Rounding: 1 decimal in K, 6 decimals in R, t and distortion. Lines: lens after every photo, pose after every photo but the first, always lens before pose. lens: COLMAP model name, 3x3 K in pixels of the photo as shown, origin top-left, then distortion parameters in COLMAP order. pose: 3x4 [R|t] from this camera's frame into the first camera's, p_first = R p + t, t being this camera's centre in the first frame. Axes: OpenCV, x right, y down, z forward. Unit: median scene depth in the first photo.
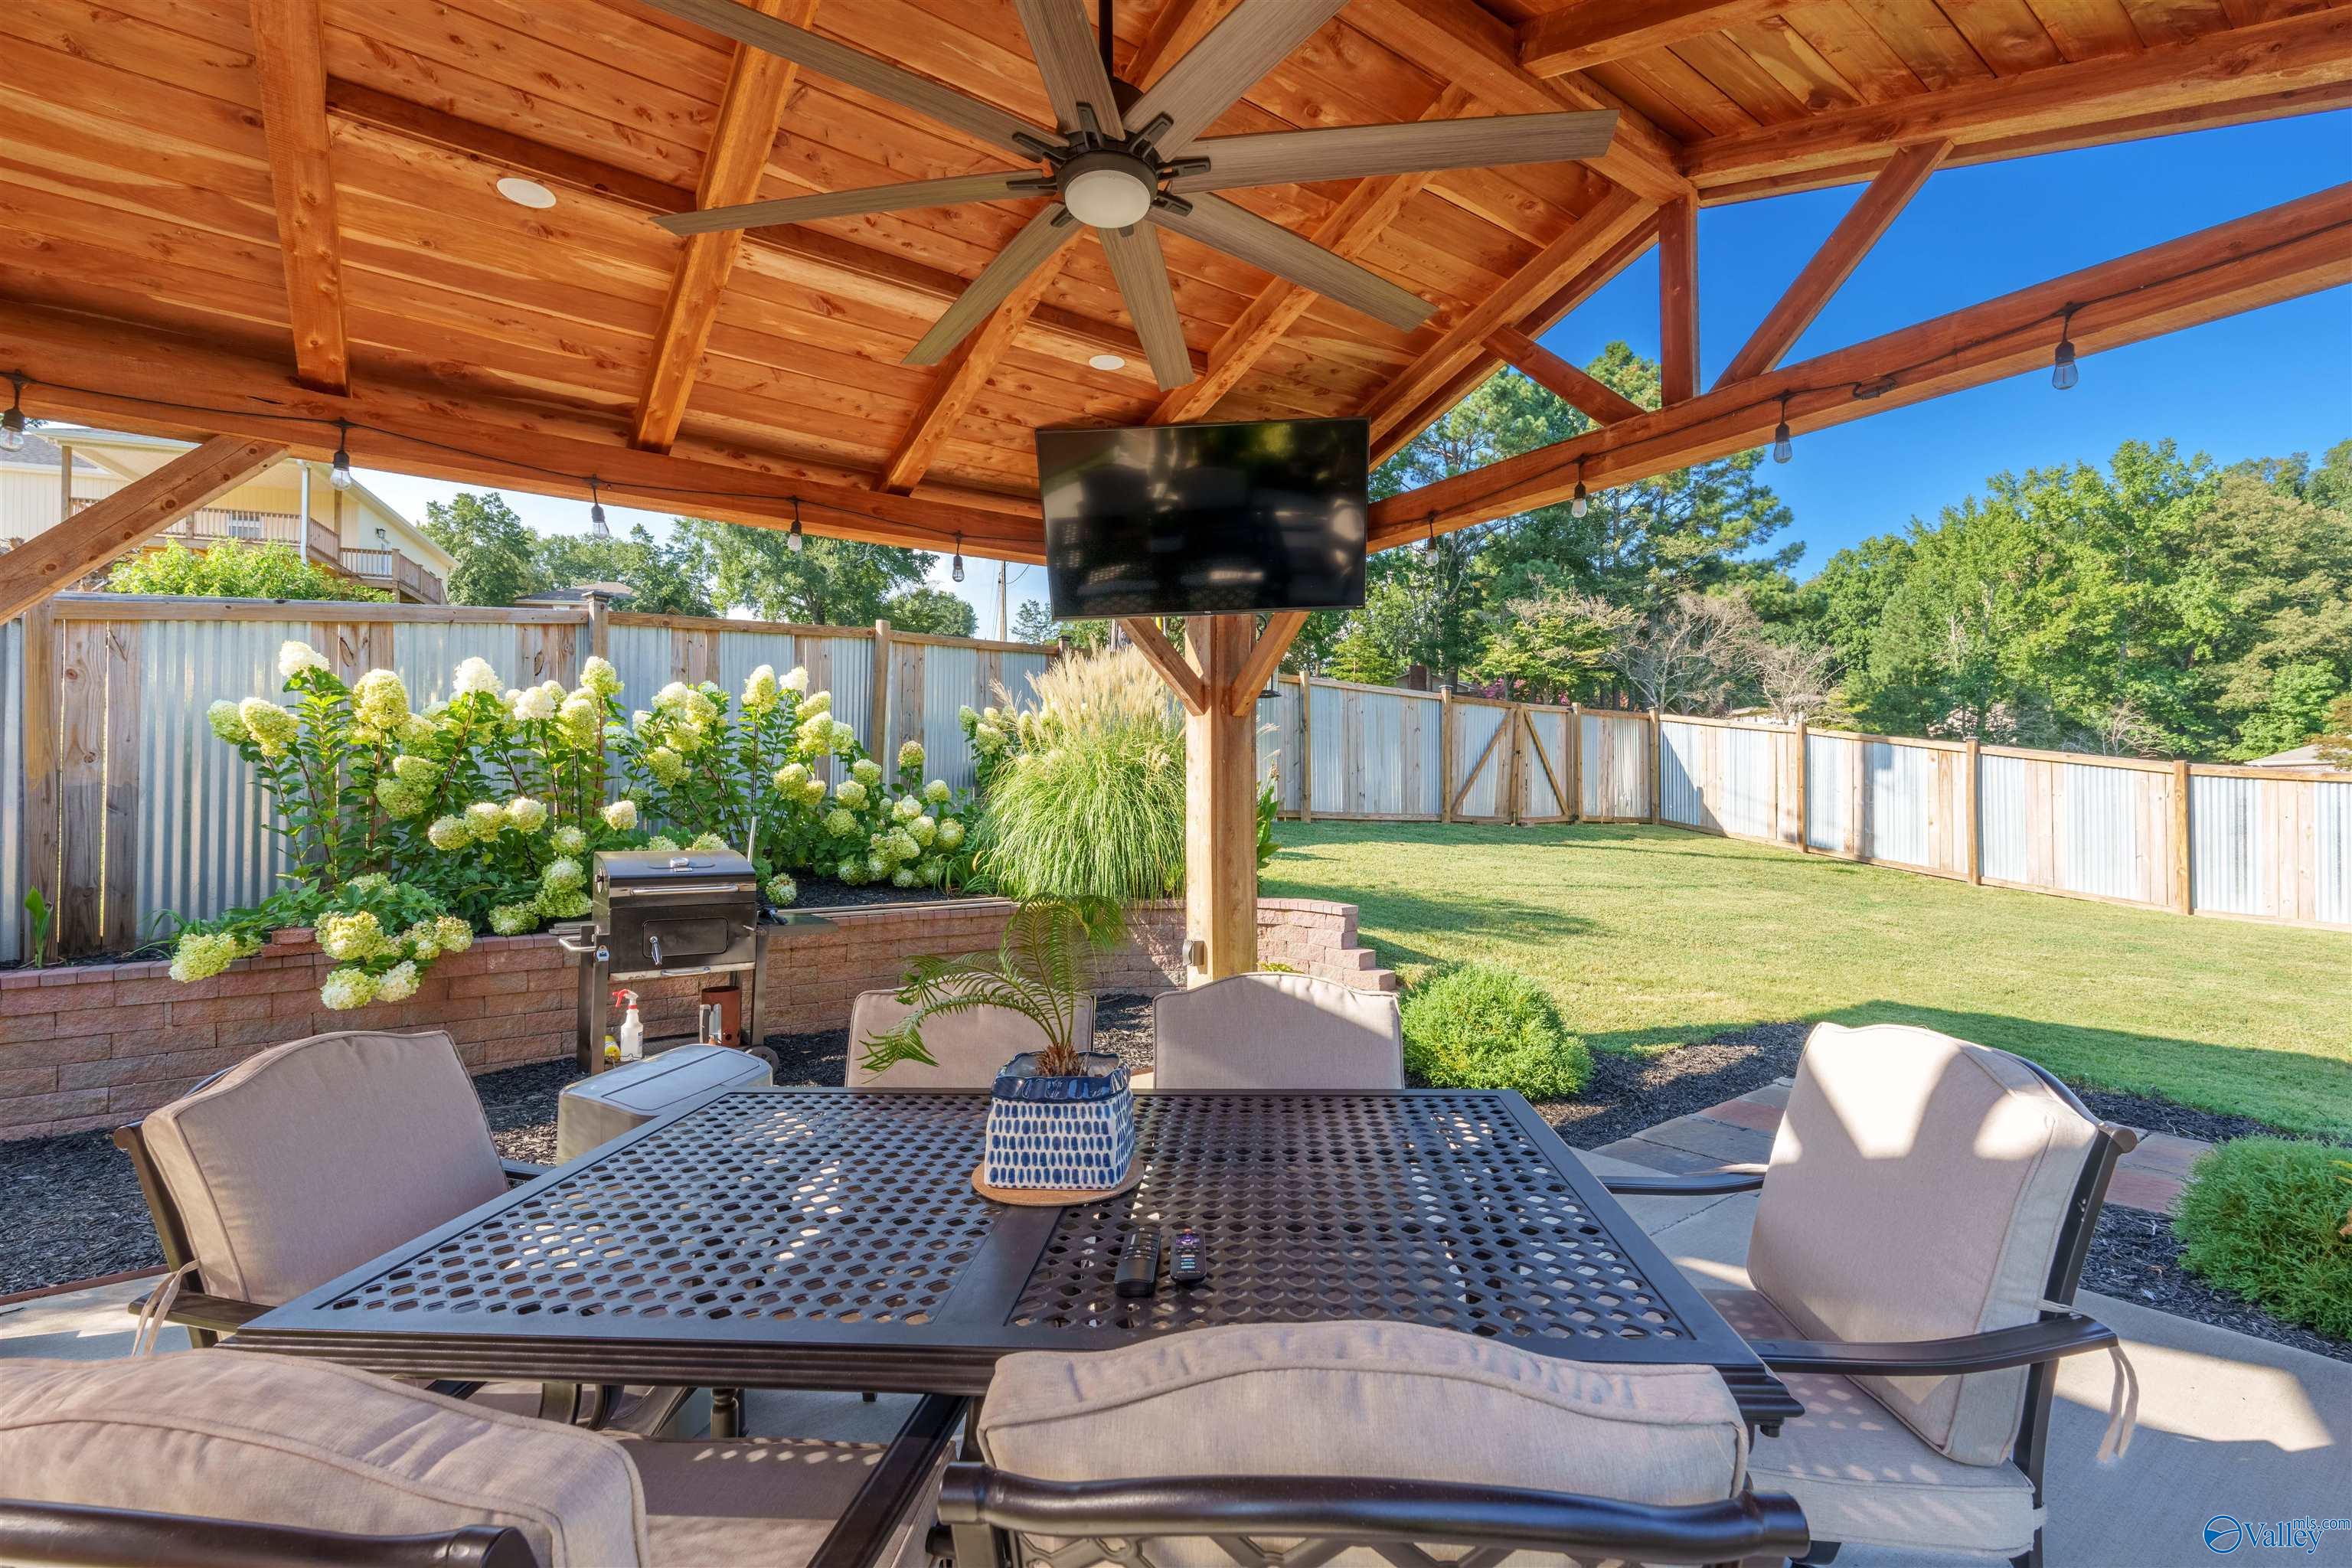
lens RADIAL K [[1041.0, 0, 1177.4], [0, 1041.0, 787.9], [0, 0, 1]] dist [-0.001690, -0.000091]
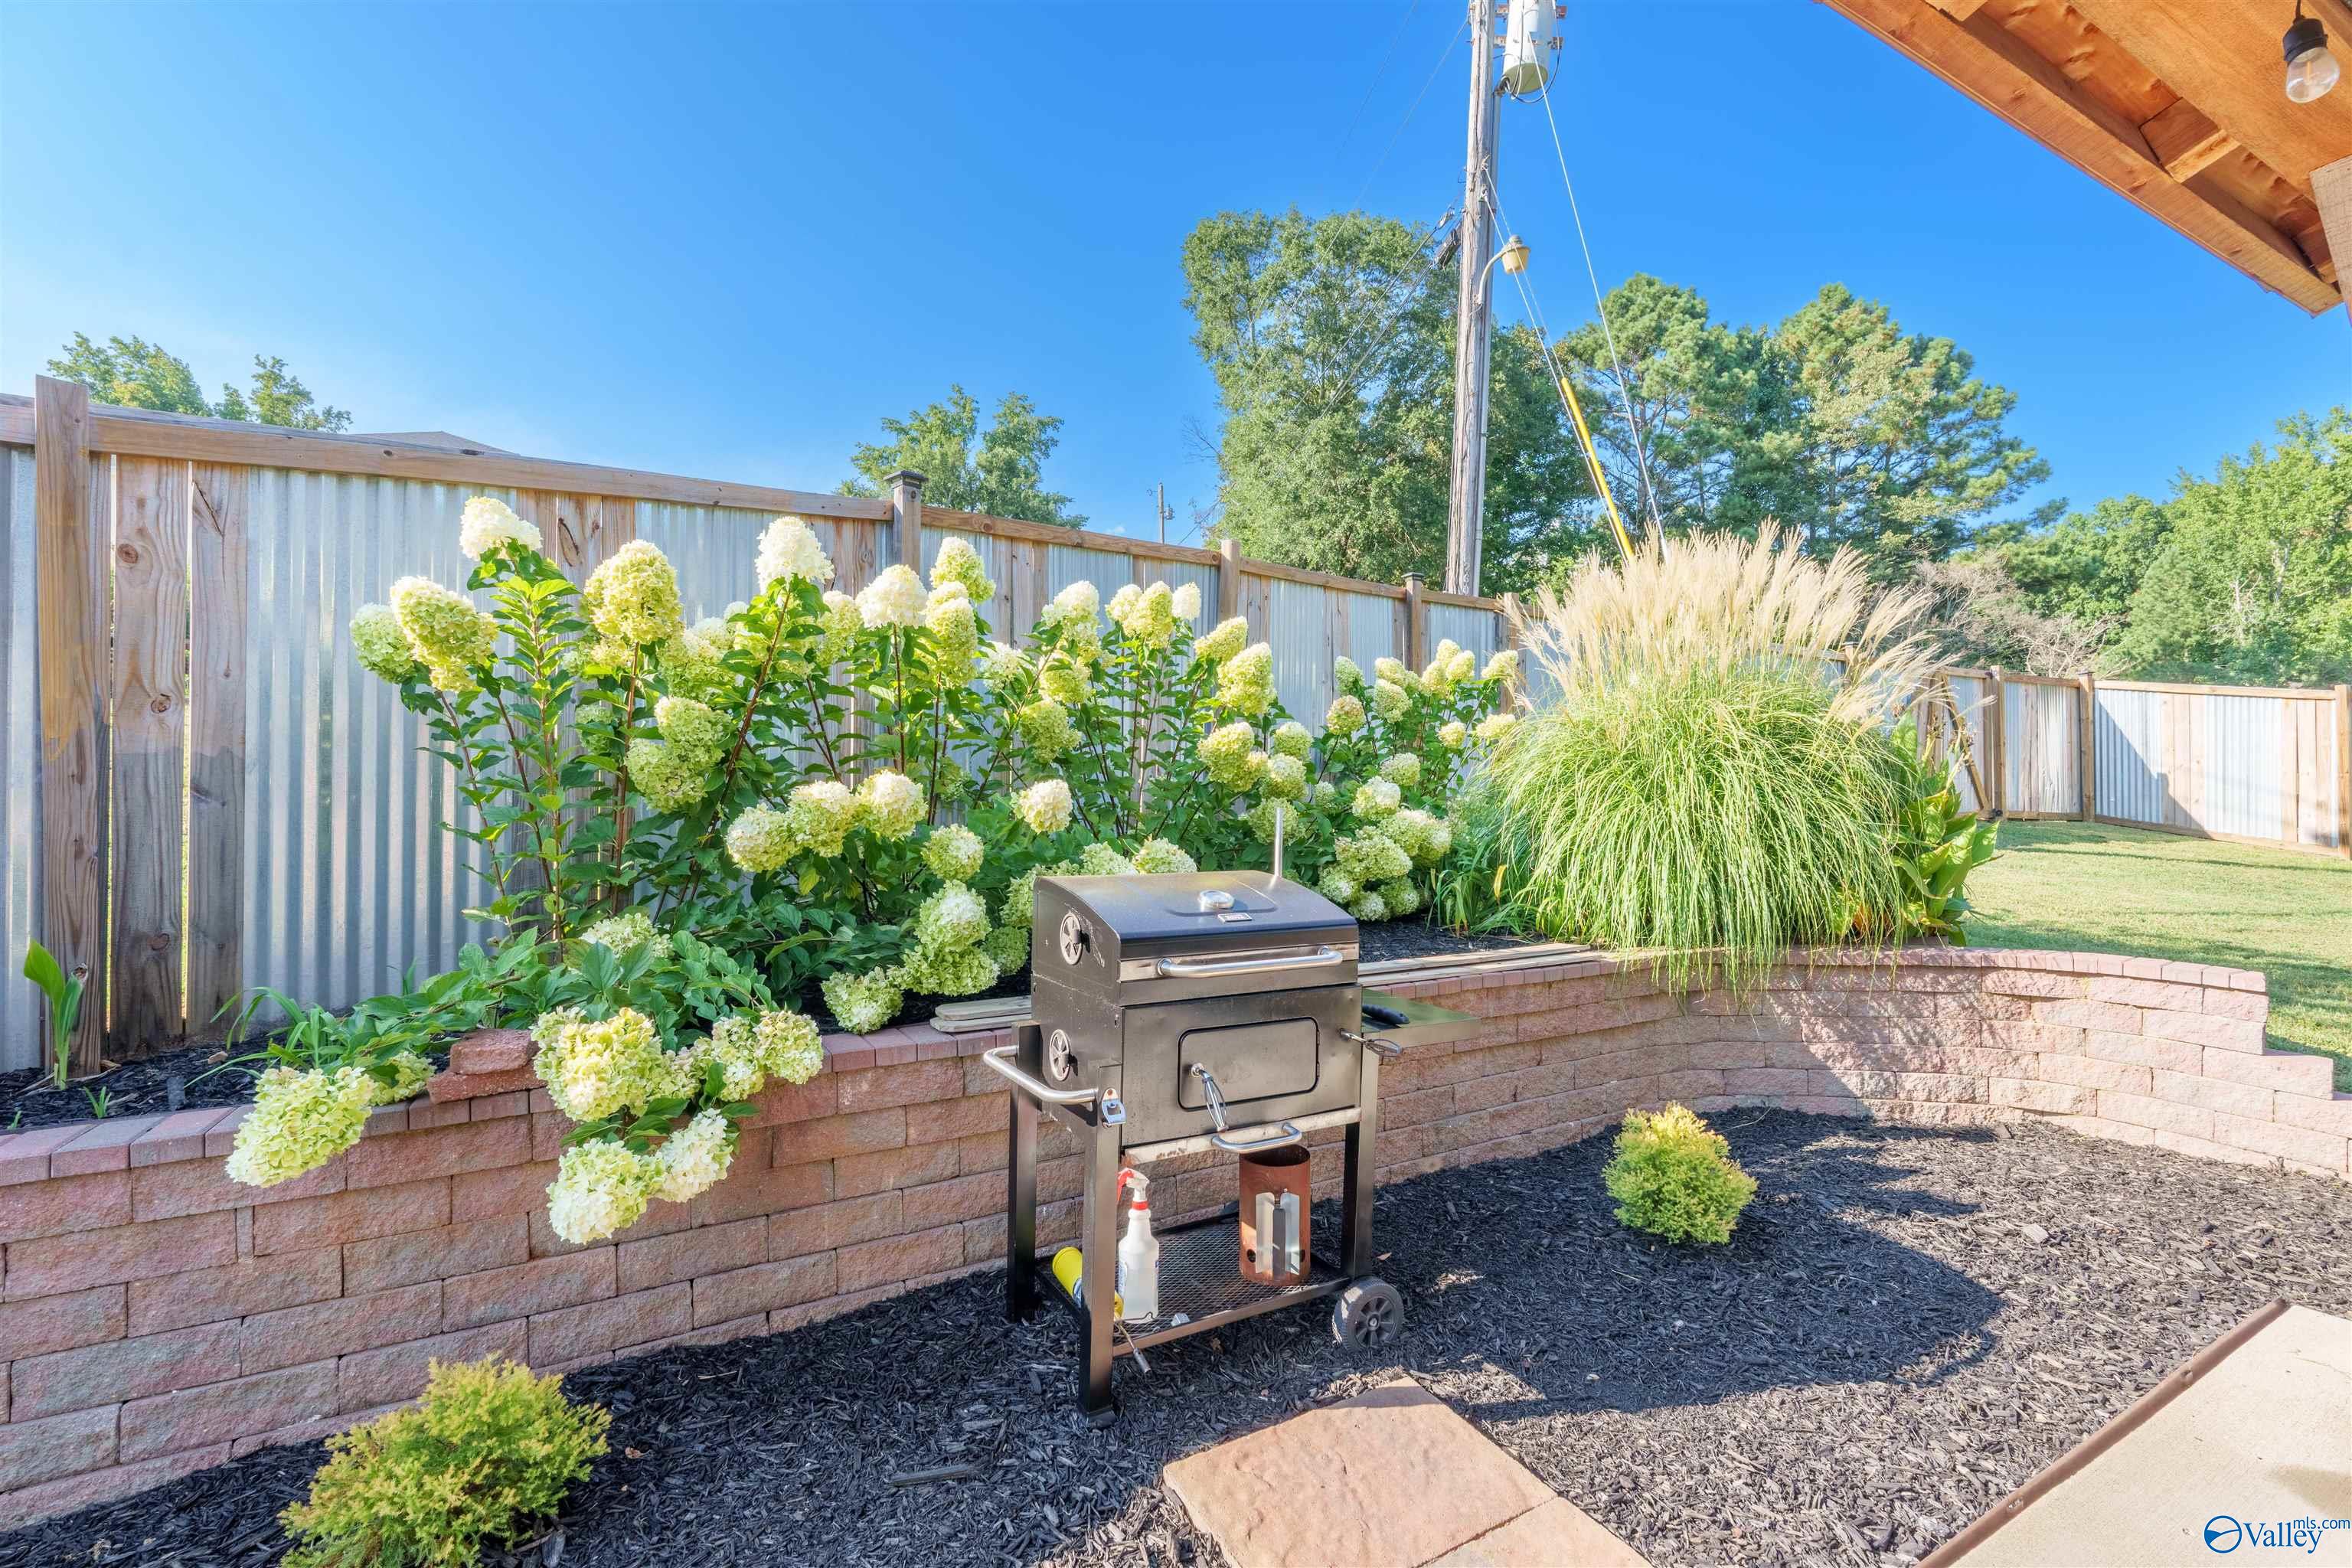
lens RADIAL K [[1041.0, 0, 1172.9], [0, 1041.0, 791.1], [0, 0, 1]] dist [-0.001690, -0.000091]
pose [[0.991731, -0.004252, -0.128261, -0.405129], [0.004959, 0.999974, 0.005194, 0.017016], [0.128236, -0.005787, 0.991727, 0.481131]]
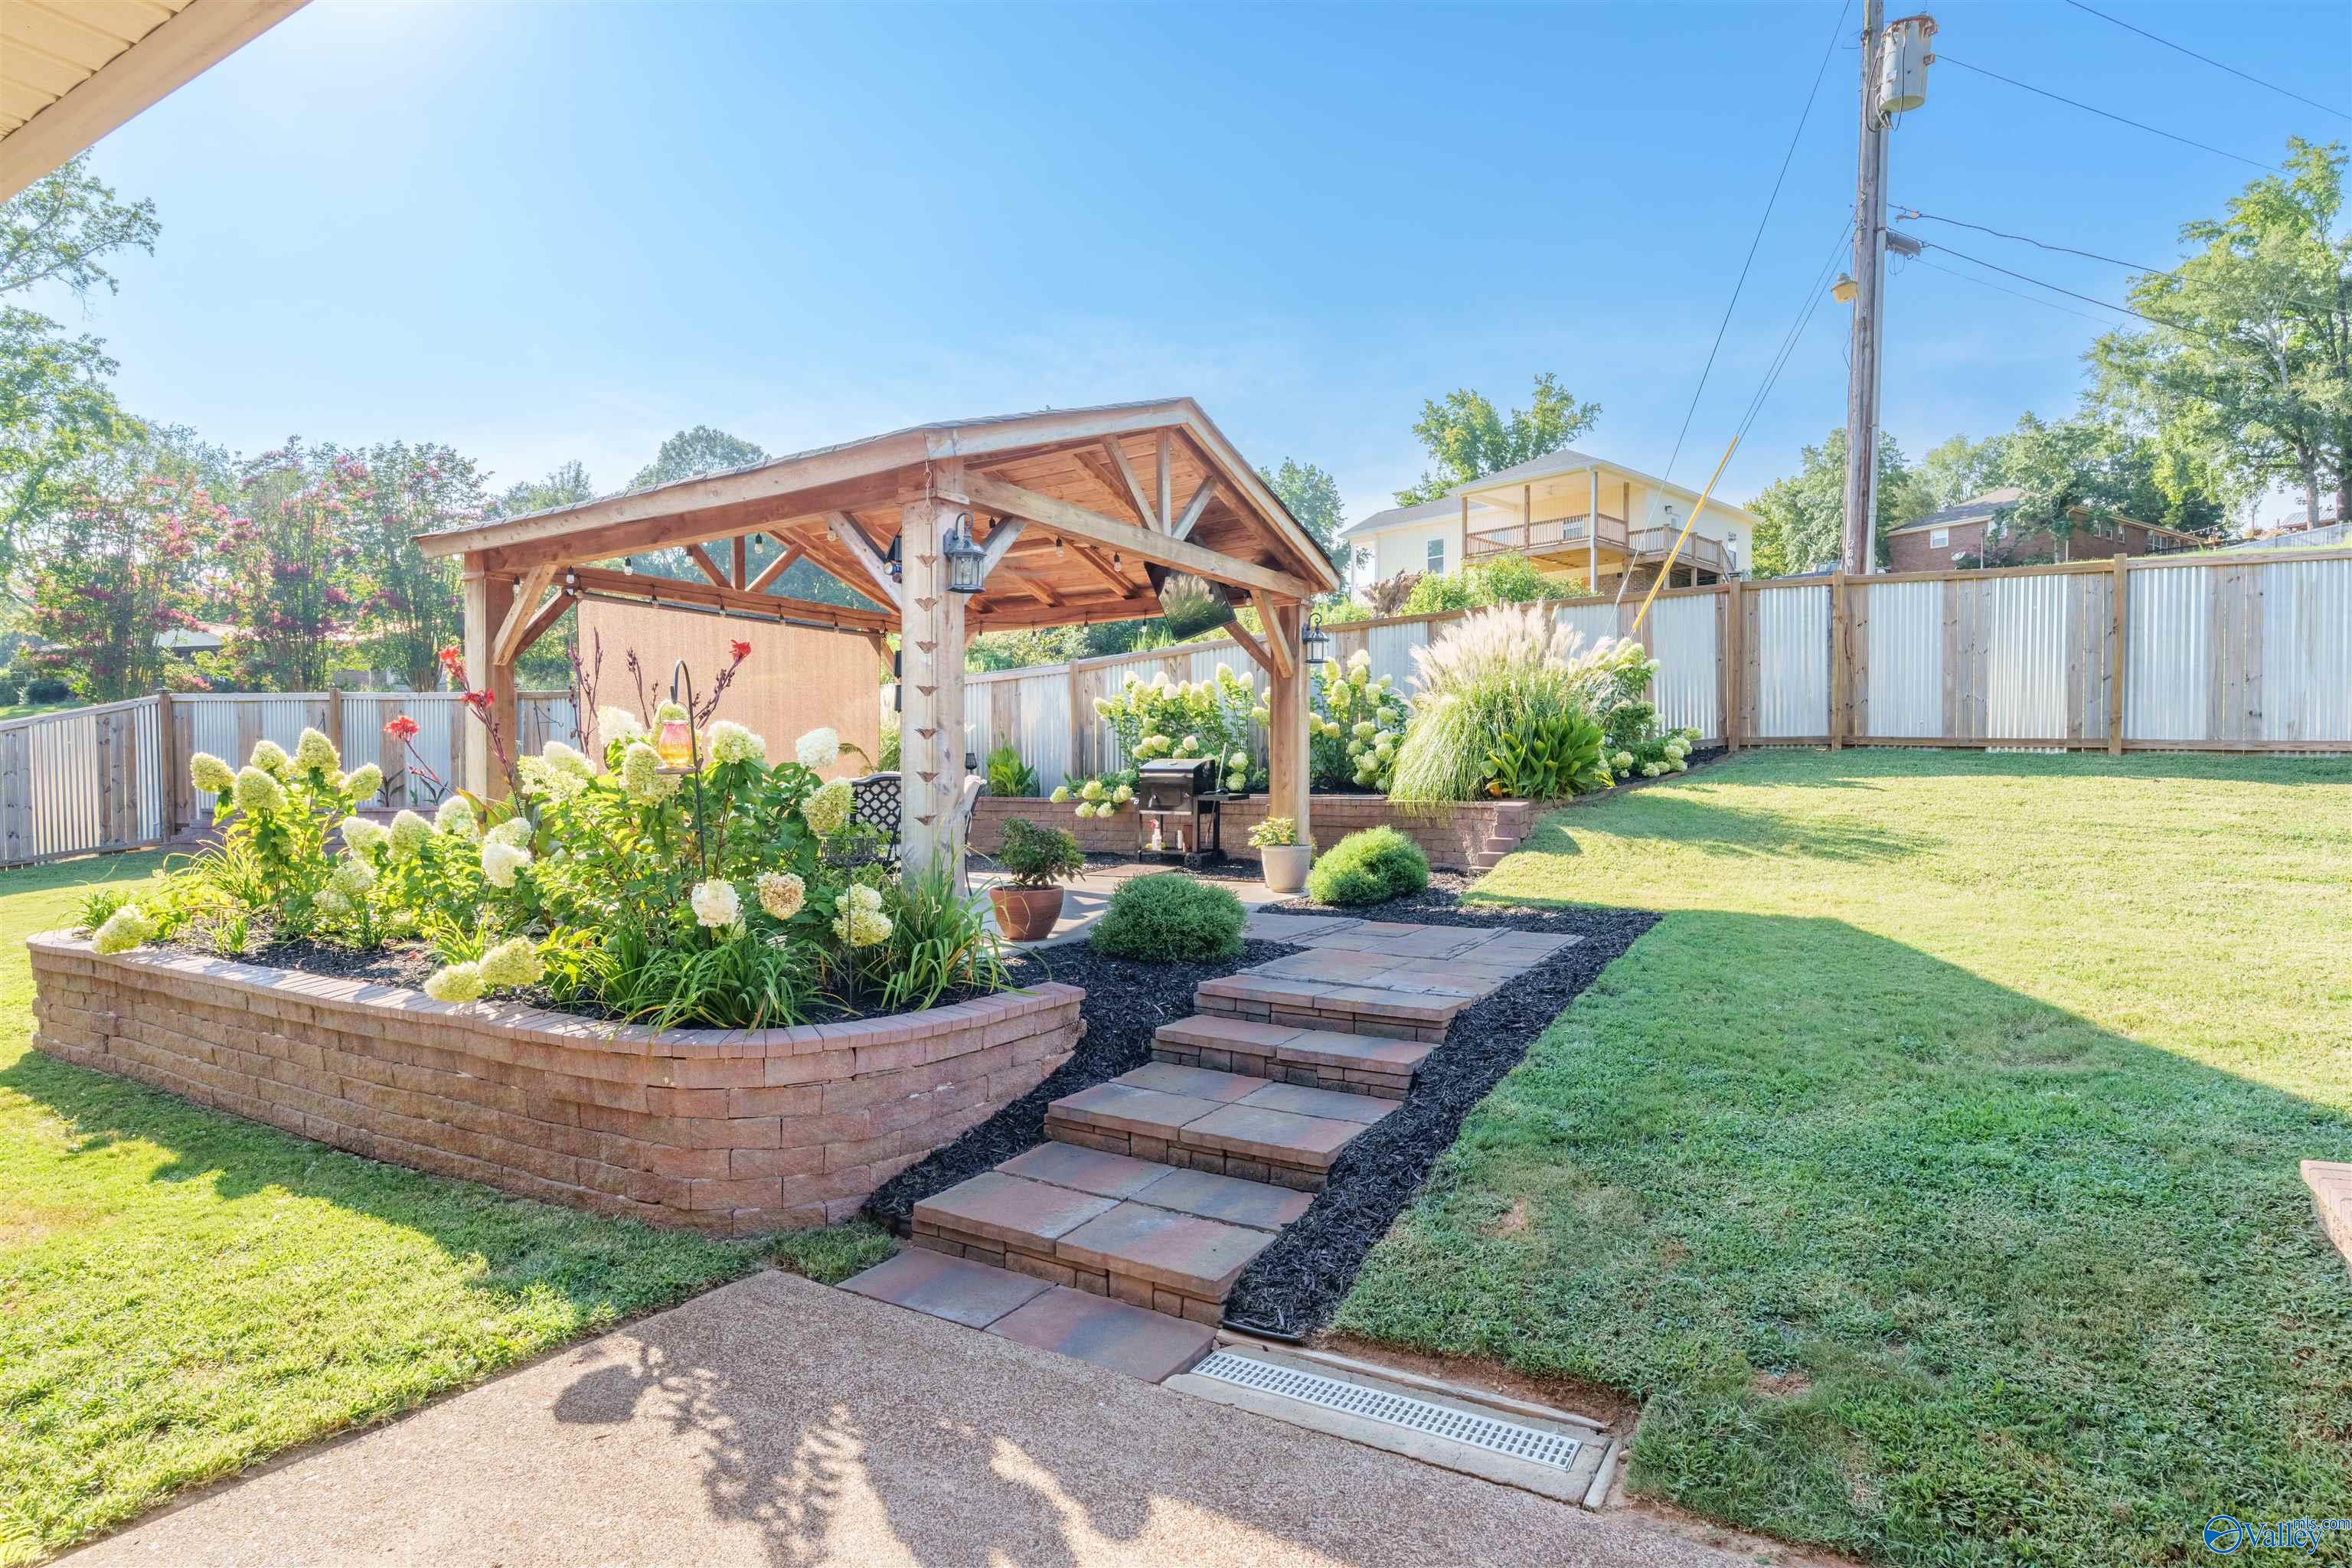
lens RADIAL K [[1264.5, 0, 1173.7], [0, 1264.5, 791.5], [0, 0, 1]] dist [0.003754, 0.001068]
pose [[0.370298, 0.021435, -0.928666, 1.858569], [0.015486, 0.999452, 0.029243, 0.046756], [0.928784, -0.025210, 0.369763, 0.015725]]
